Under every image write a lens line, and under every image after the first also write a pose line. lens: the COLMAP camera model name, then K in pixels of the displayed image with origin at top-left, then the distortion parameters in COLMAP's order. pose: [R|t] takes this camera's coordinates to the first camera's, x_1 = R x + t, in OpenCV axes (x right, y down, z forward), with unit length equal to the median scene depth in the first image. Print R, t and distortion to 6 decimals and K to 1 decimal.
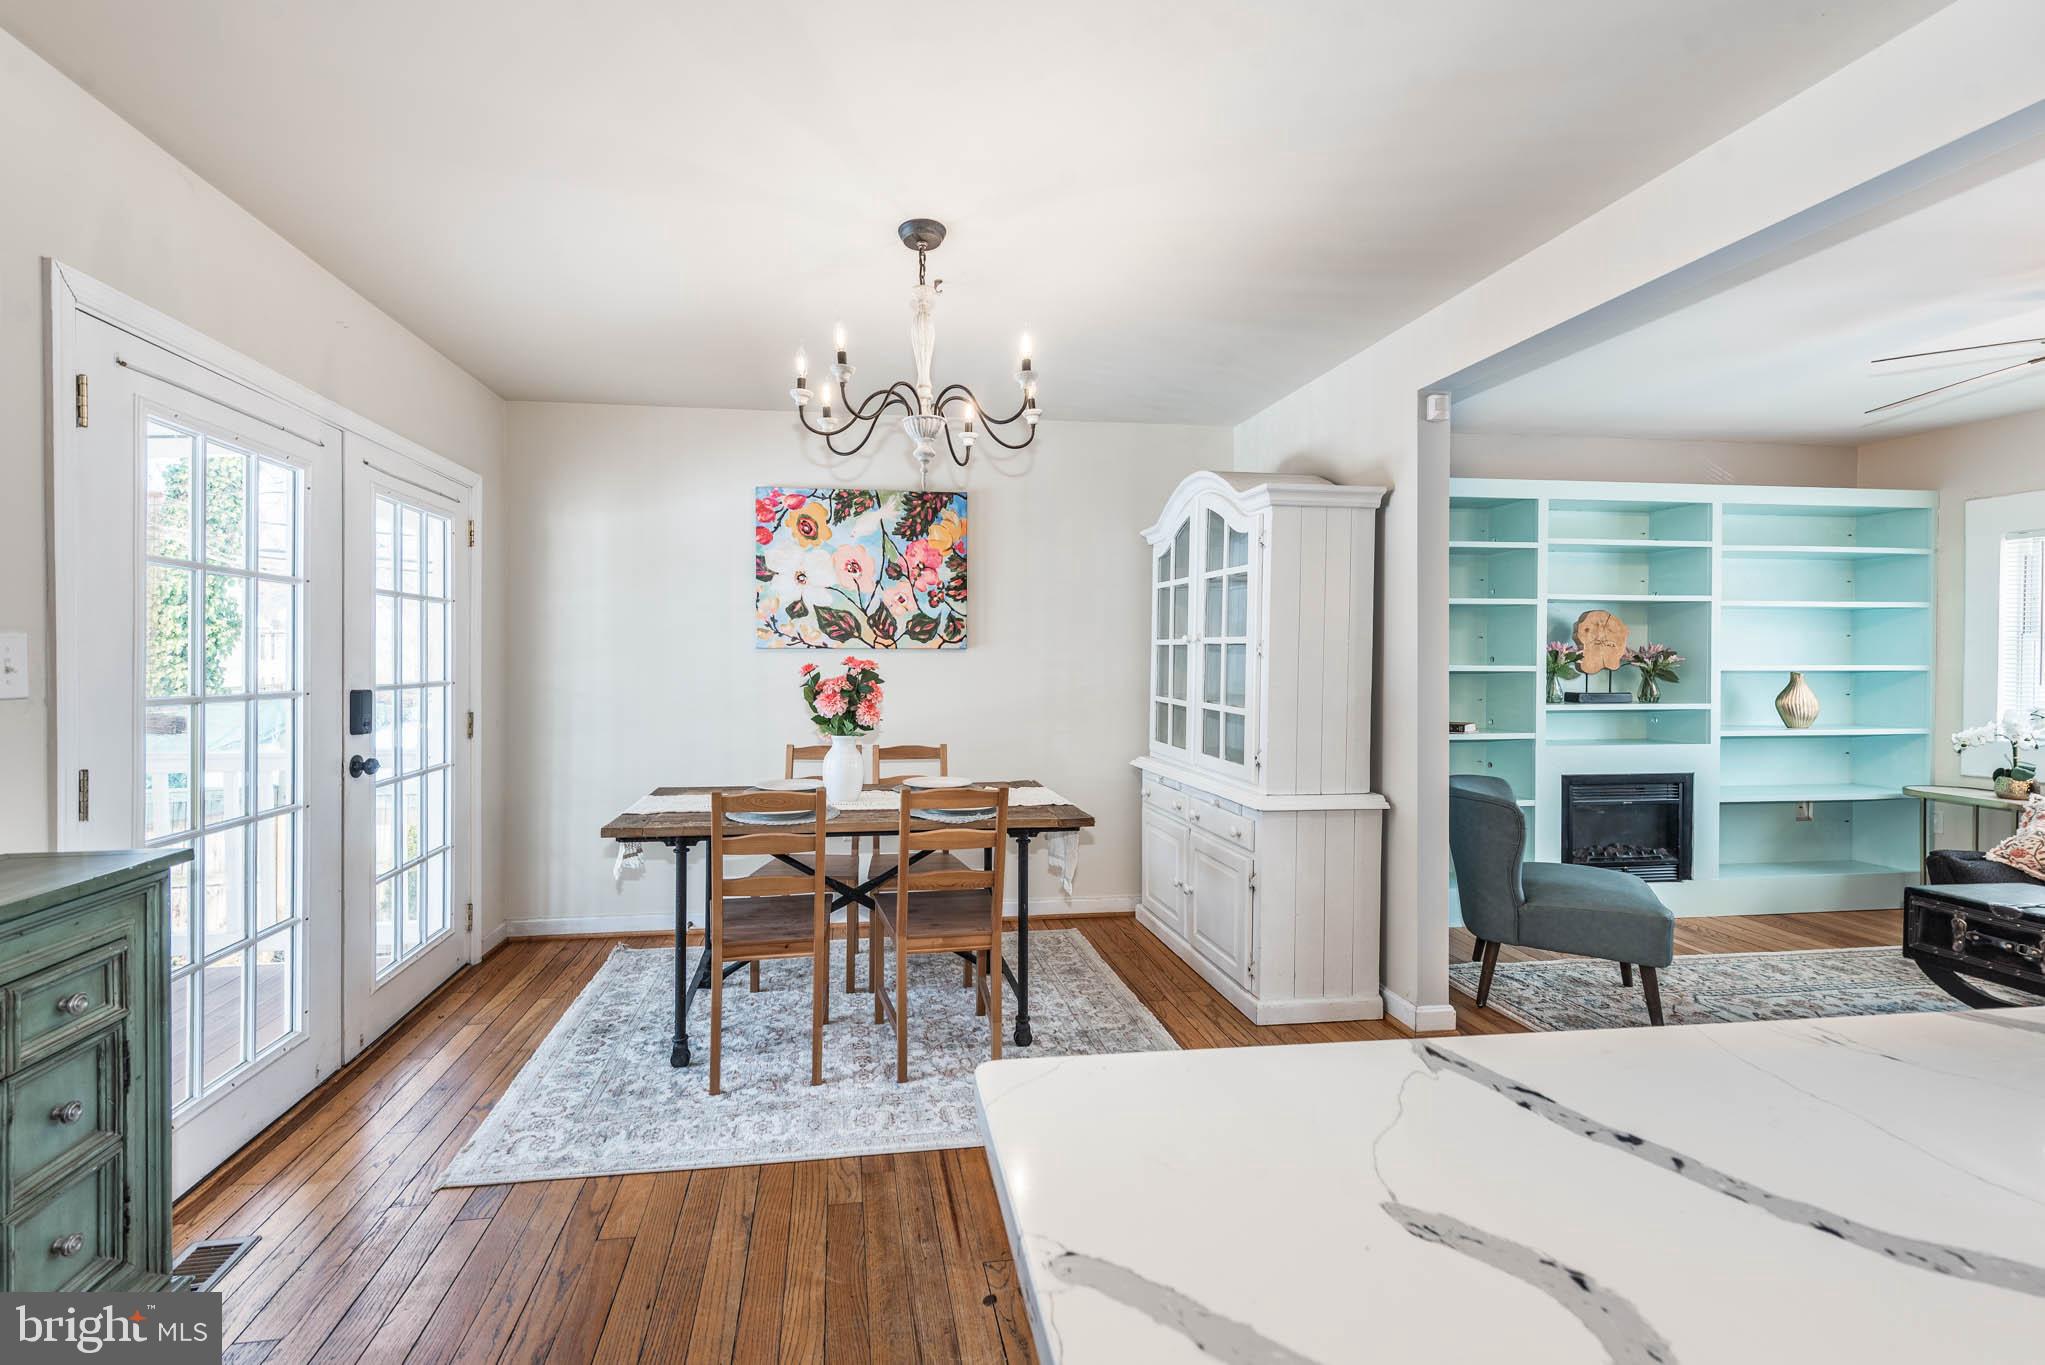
lens RADIAL K [[840.4, 0, 948.0], [0, 840.4, 666.0], [0, 0, 1]] dist [0.004917, -0.000065]
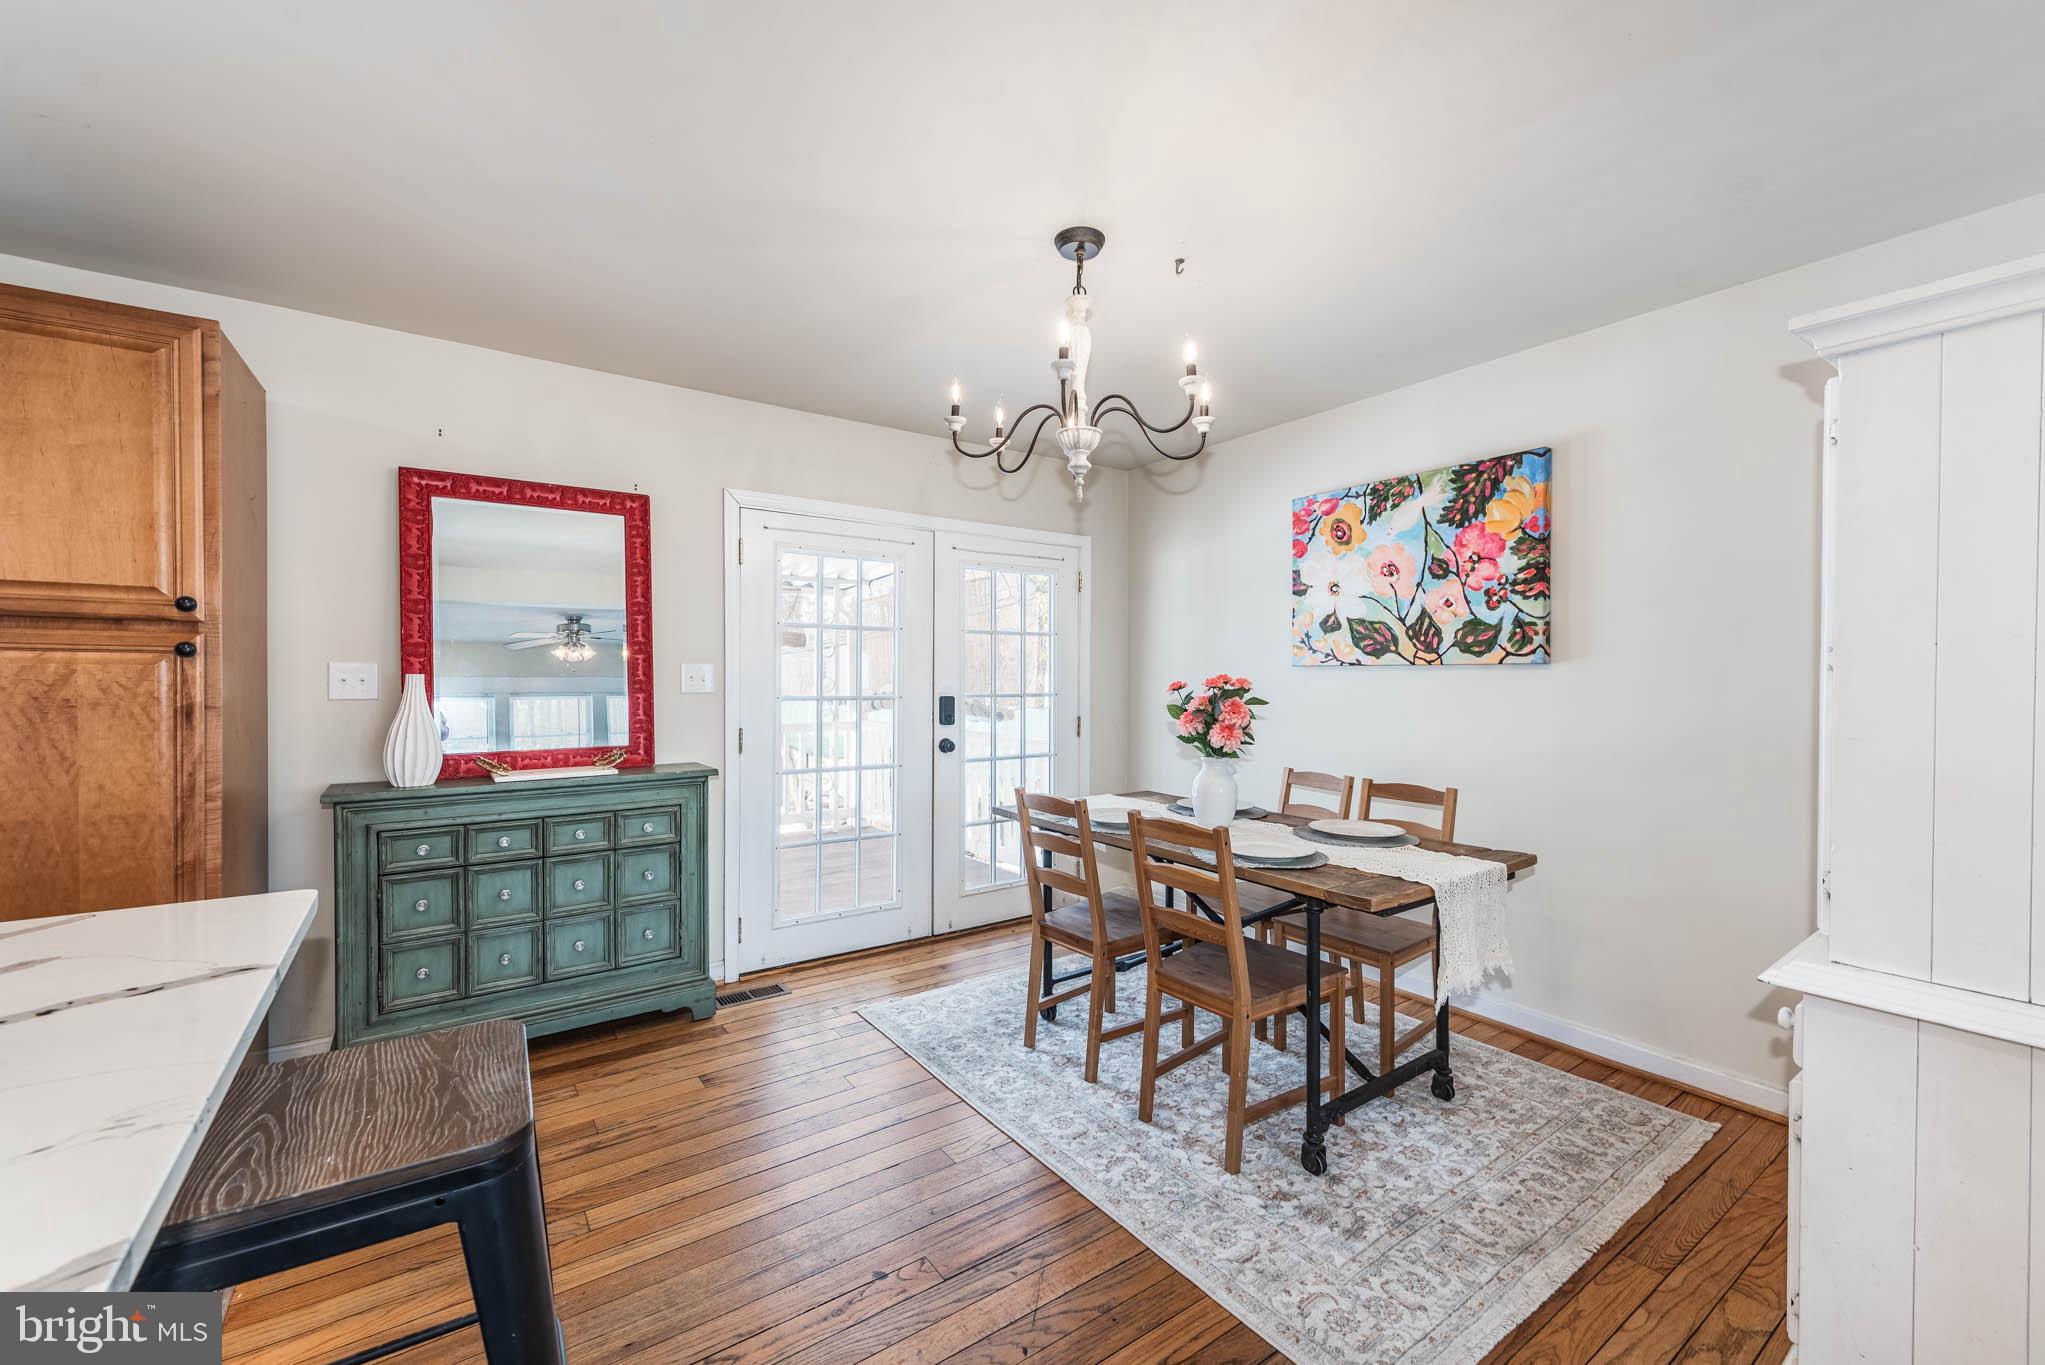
lens RADIAL K [[803.3, 0, 1022.5], [0, 803.3, 682.5], [0, 0, 1]] dist [0.001327, 0.000010]
pose [[0.459487, 0.007109, -0.888156, 0.441036], [-0.010249, 0.999944, 0.002701, -0.001576], [0.888125, 0.007862, 0.459534, 0.293342]]
